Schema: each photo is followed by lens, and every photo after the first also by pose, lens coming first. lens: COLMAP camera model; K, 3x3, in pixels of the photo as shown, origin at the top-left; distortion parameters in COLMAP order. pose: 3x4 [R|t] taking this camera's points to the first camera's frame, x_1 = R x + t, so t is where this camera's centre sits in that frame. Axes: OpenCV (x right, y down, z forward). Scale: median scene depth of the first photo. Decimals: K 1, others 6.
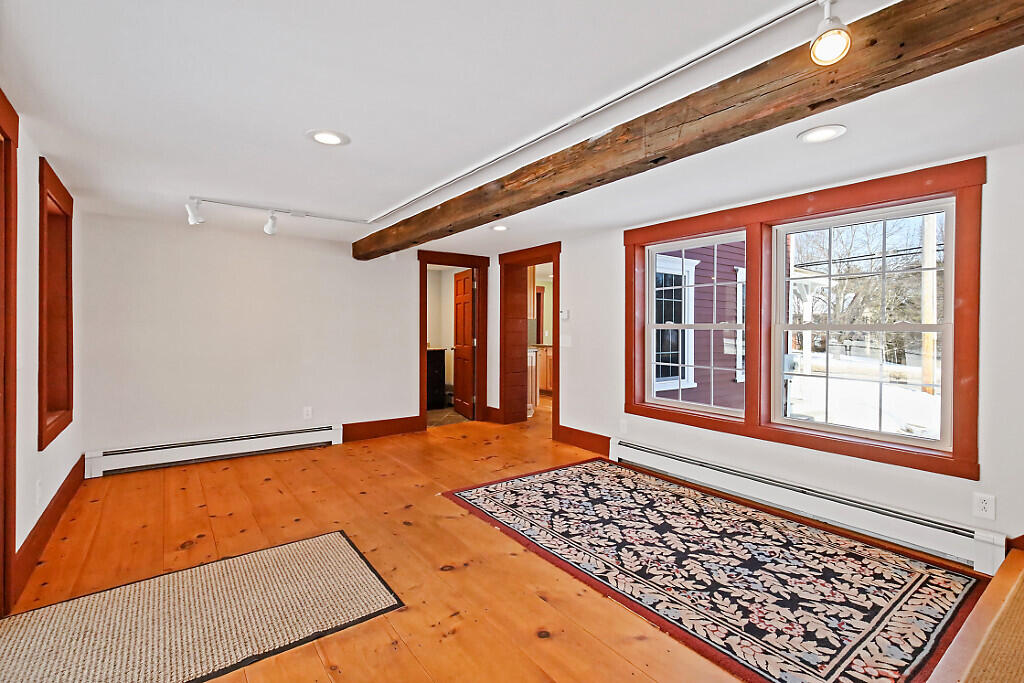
lens RADIAL K [[471.5, 0, 509.7], [0, 471.5, 329.7], [0, 0, 1]] dist [0.015991, -0.000553]
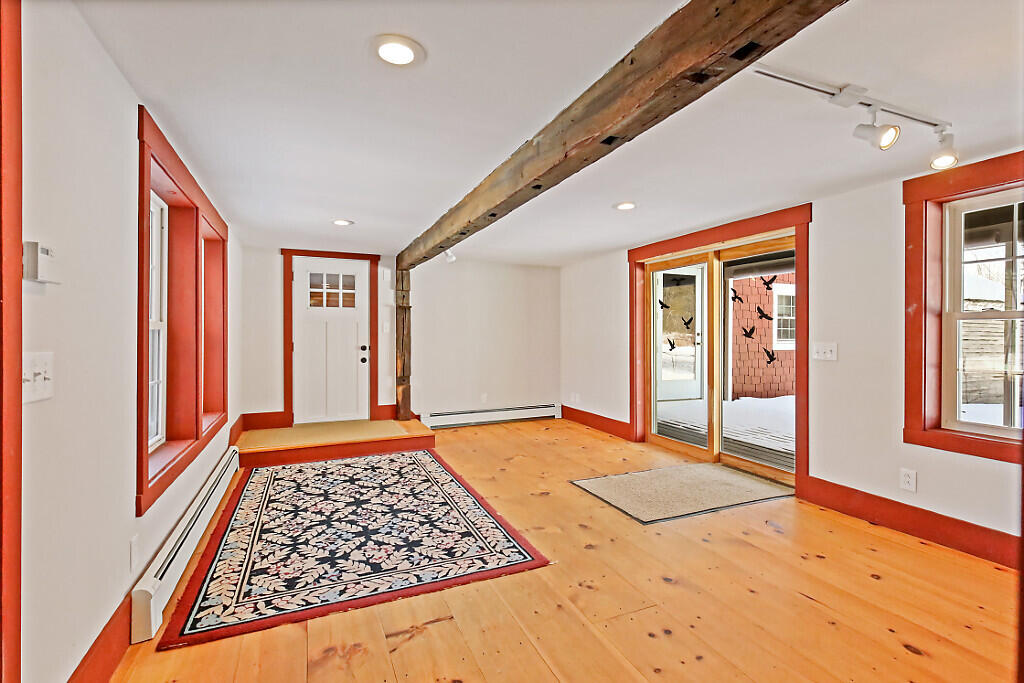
lens RADIAL K [[463.9, 0, 511.1], [0, 463.9, 331.6], [0, 0, 1]] dist [0.015263, -0.000353]
pose [[-0.974568, -0.006043, 0.224012, -0.270439], [-0.005720, 0.999981, 0.002092, -0.001602], [-0.224020, 0.000758, -0.974584, 1.889742]]
